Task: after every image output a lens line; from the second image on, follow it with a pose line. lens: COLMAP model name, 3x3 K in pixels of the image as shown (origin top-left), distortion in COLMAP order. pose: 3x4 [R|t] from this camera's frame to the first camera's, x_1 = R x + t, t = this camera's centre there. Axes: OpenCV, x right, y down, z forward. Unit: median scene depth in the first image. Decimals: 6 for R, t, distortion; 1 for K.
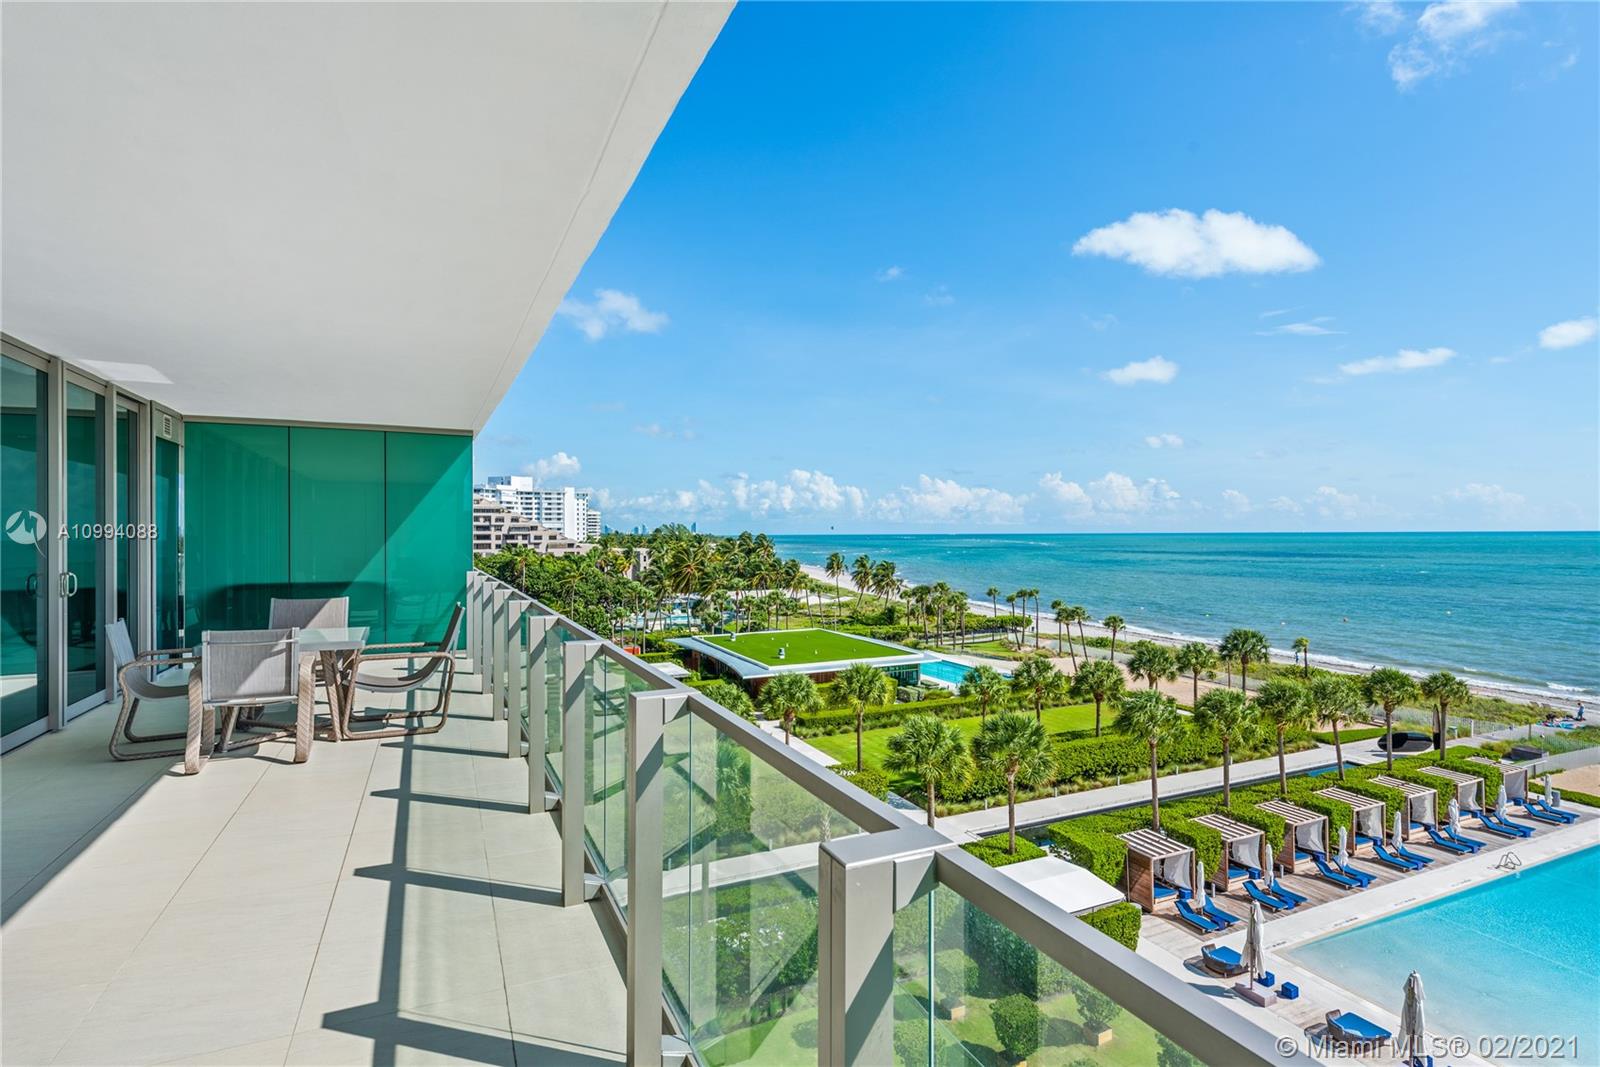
lens RADIAL K [[800.5, 0, 800.0], [0, 800.5, 533.5], [0, 0, 1]] dist [-0.001133, -0.000248]
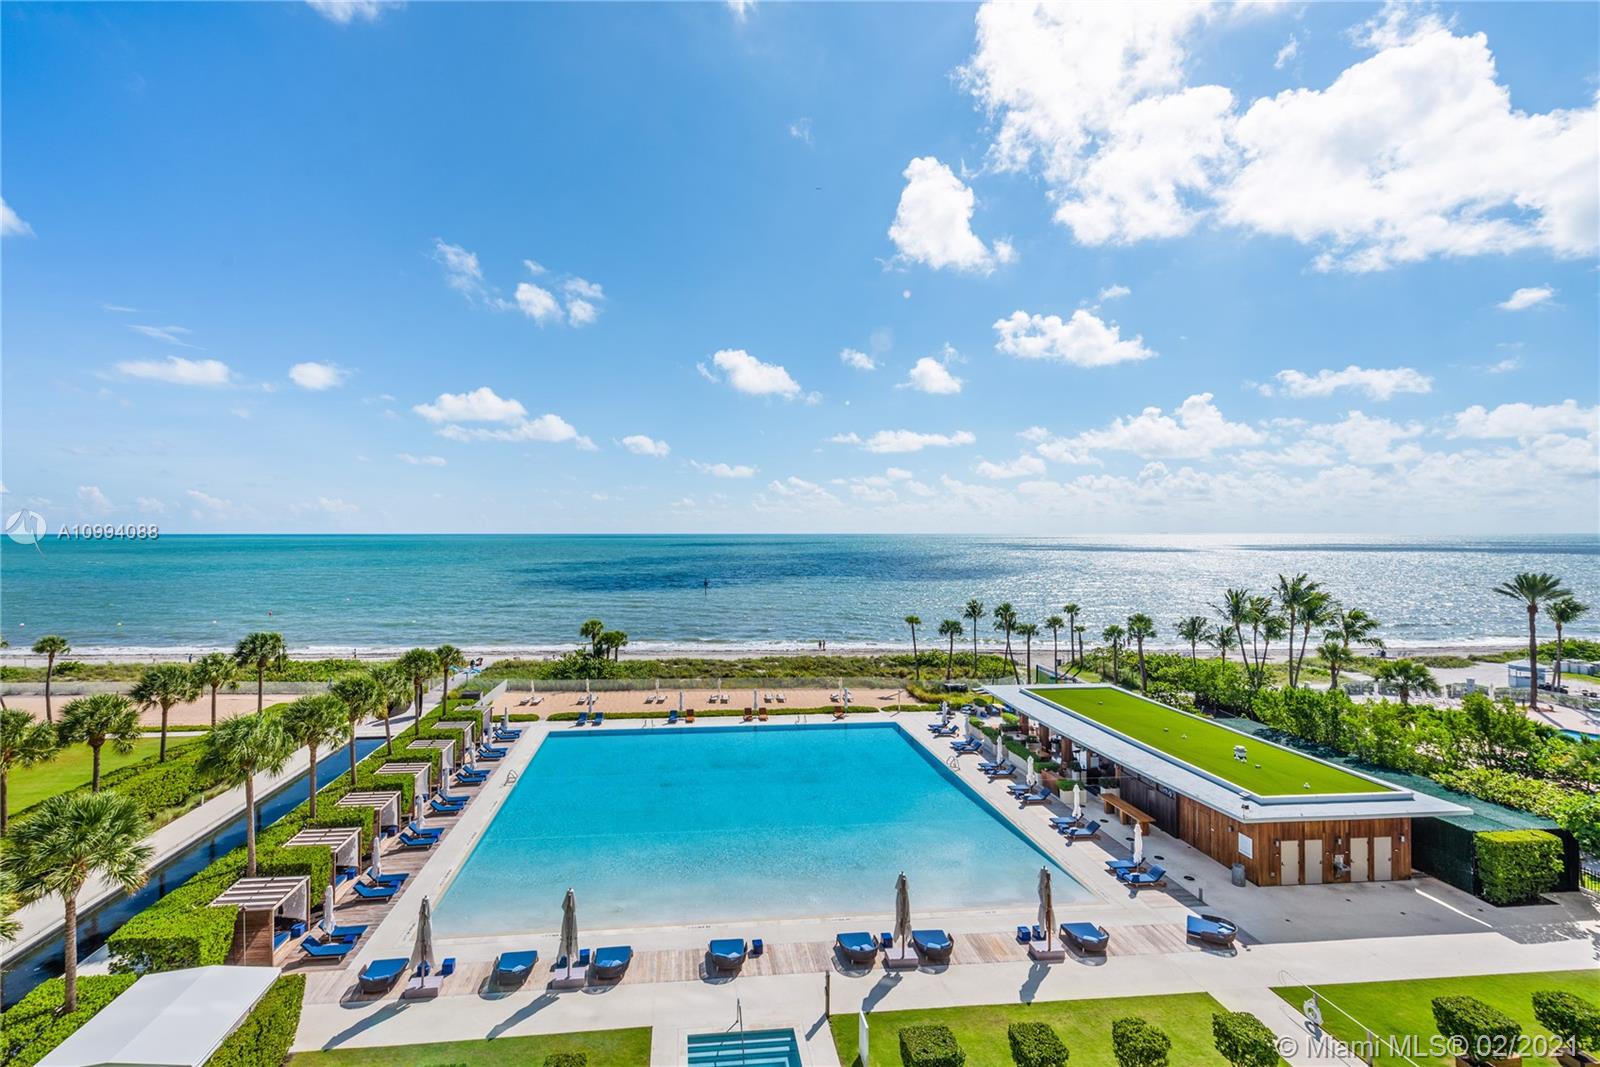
lens RADIAL K [[691.3, 0, 800.0], [0, 691.3, 533.5], [0, 0, 1]] dist [0.002265, 0.000387]
pose [[0.315520, 0.002976, 0.948914, -0.063394], [-0.000139, 0.999995, -0.003090, 0.002068], [-0.948919, 0.000843, 0.315519, 0.156195]]
